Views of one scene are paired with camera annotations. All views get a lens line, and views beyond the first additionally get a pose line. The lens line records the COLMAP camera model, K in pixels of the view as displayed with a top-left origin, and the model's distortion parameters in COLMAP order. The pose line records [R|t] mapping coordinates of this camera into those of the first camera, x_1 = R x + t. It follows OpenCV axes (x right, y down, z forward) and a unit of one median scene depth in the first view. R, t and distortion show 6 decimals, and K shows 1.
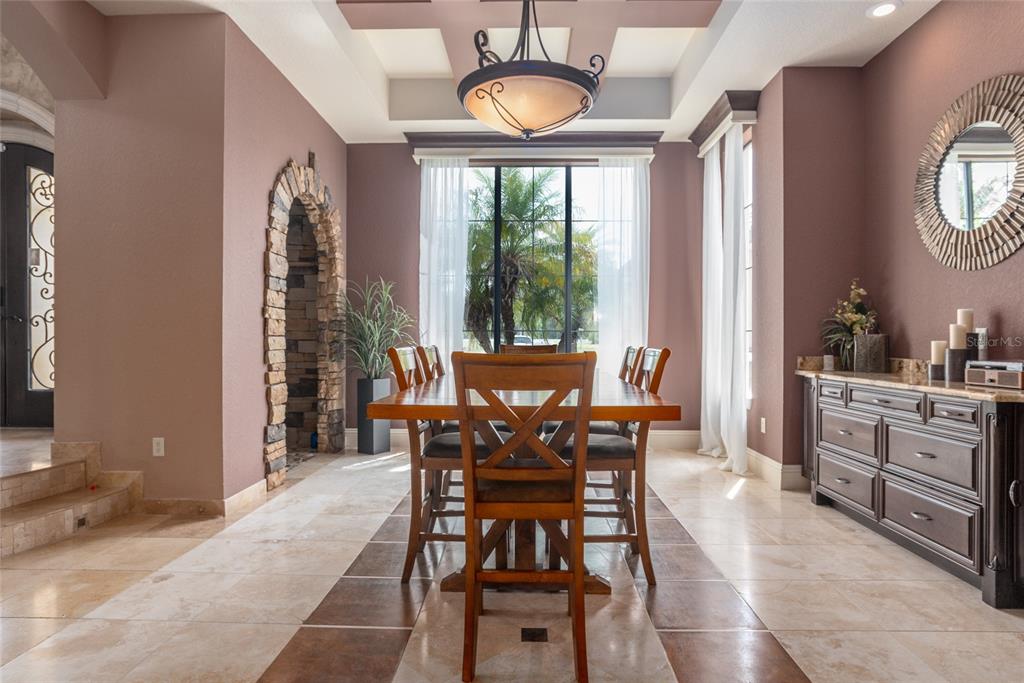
lens RADIAL K [[548.5, 0, 516.8], [0, 548.5, 346.3], [0, 0, 1]] dist [-0.003712, -0.000291]
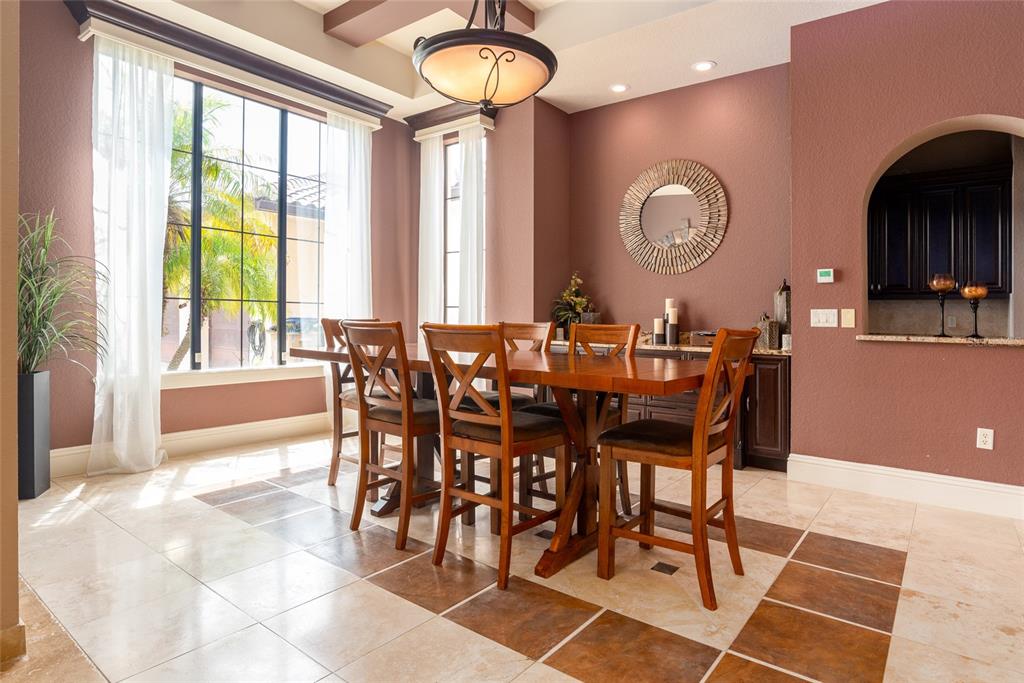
lens RADIAL K [[572.4, 0, 510.8], [0, 572.4, 318.2], [0, 0, 1]] dist [-0.042138, -0.000065]
pose [[0.598048, 0.002973, 0.801455, -0.605351], [-0.003531, 0.999993, -0.001074, -0.005691], [-0.801452, -0.002187, 0.598055, 0.286153]]
